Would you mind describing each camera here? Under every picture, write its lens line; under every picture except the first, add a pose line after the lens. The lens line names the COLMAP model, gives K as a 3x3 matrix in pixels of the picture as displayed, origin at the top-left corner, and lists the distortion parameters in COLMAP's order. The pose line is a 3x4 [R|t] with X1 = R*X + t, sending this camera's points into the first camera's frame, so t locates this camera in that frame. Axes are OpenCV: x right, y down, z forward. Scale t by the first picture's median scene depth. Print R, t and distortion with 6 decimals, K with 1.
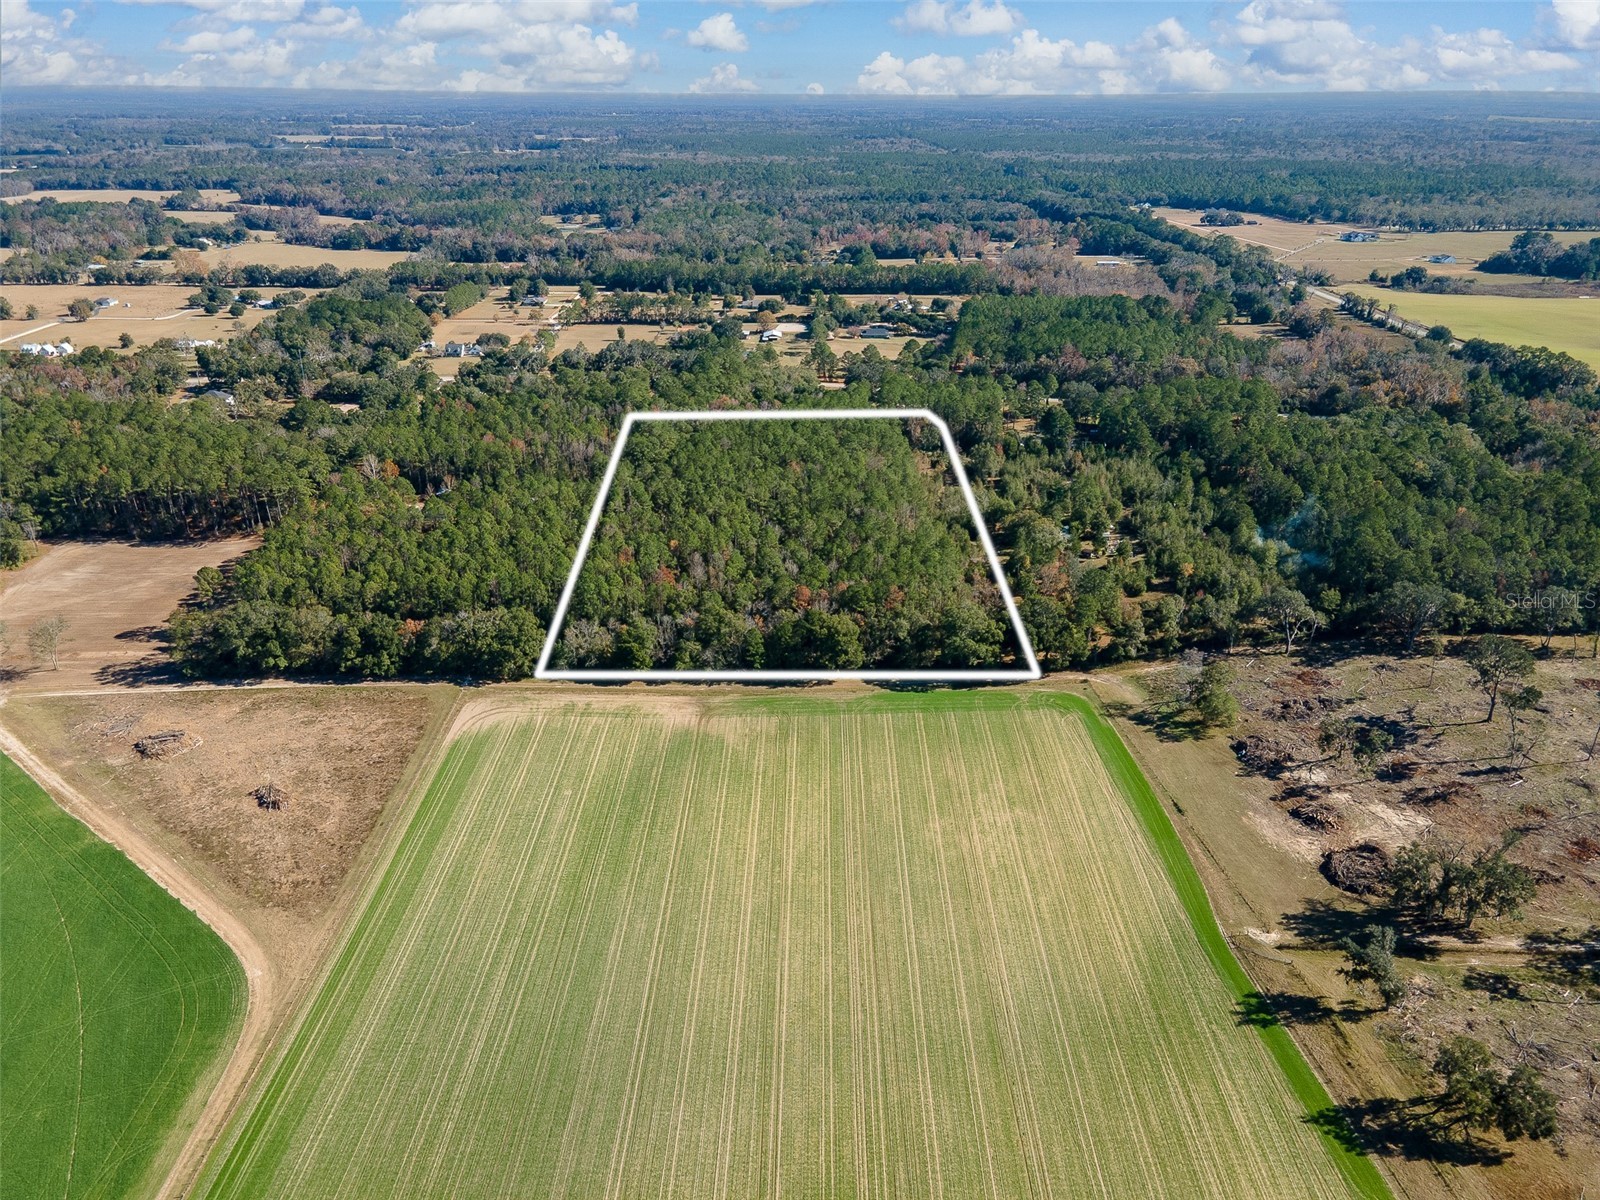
lens RADIAL K [[1171.1, 0, 805.9], [0, 1171.1, 602.5], [0, 0, 1]] dist [0.027215, 0.027973]
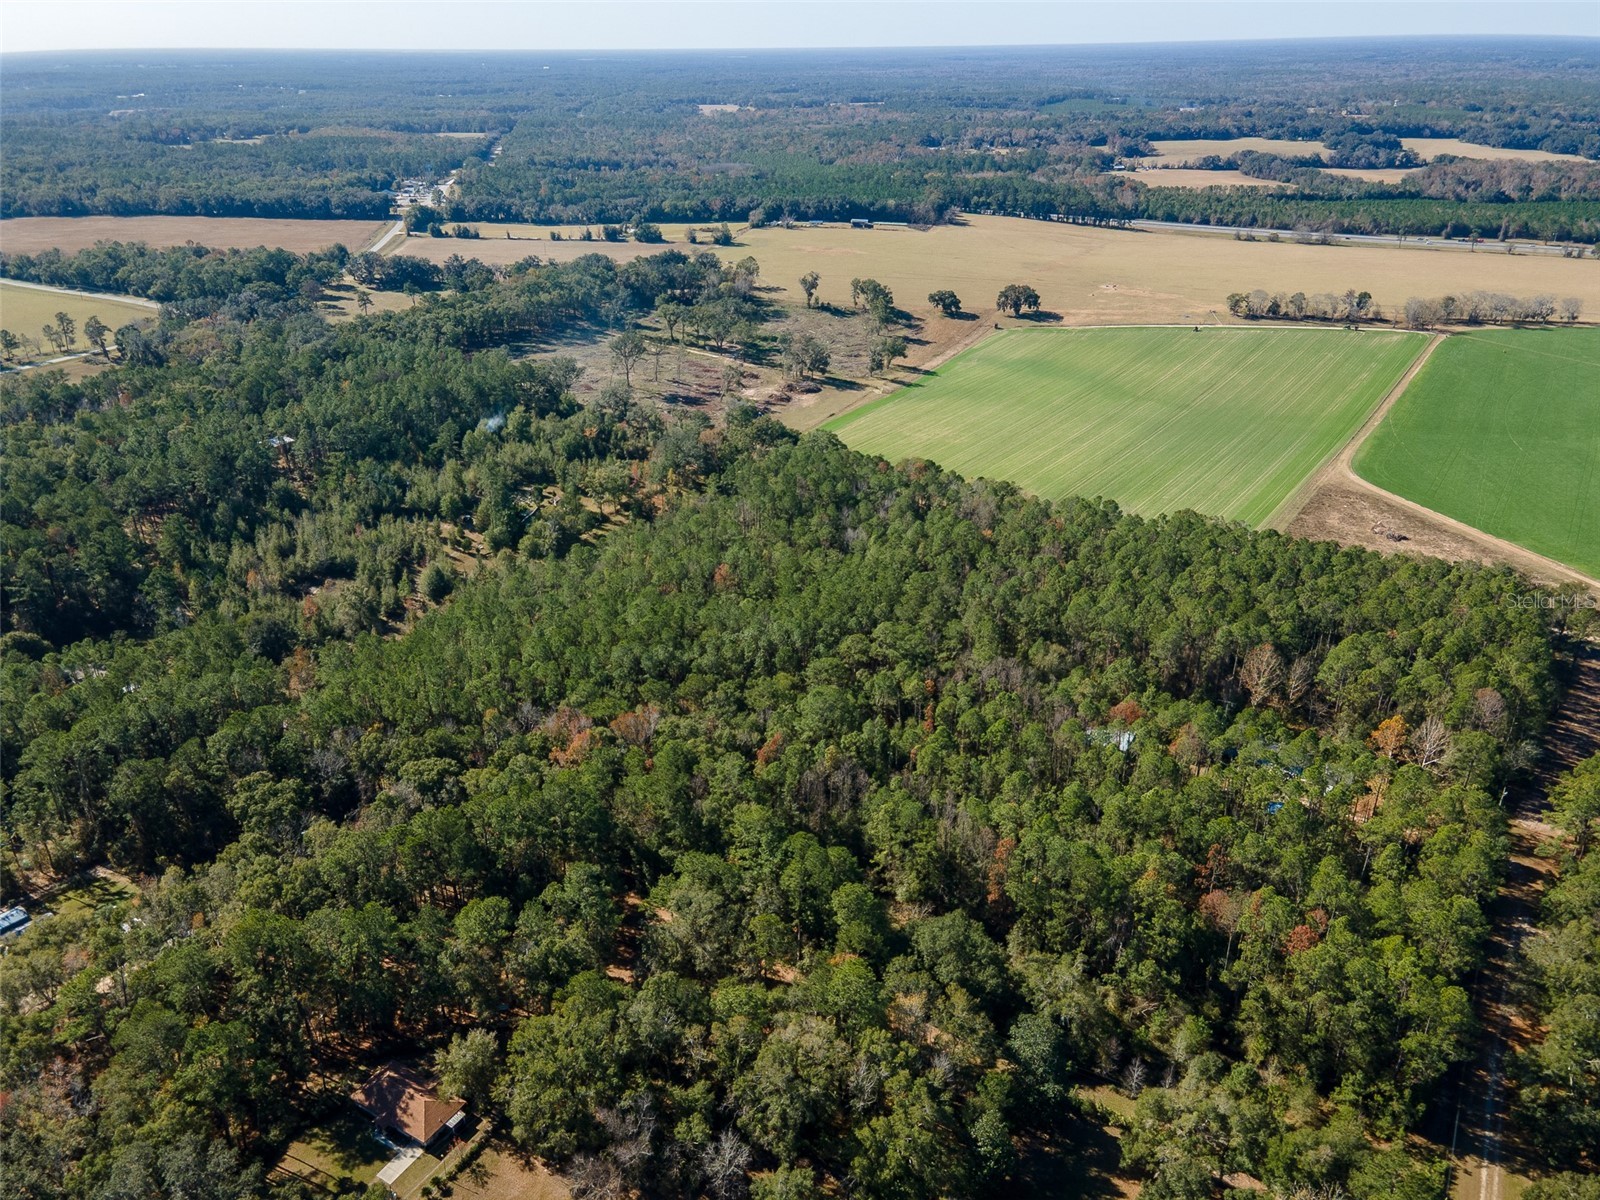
lens RADIAL K [[1171.1, 0, 794.1], [0, 1171.1, 608.1], [0, 0, 1]] dist [0.027215, 0.027973]
pose [[-0.831082, -0.241568, 0.500947, -0.485723], [0.225665, 0.676781, 0.700744, -0.721787], [-0.508309, 0.695422, -0.507947, 1.752510]]
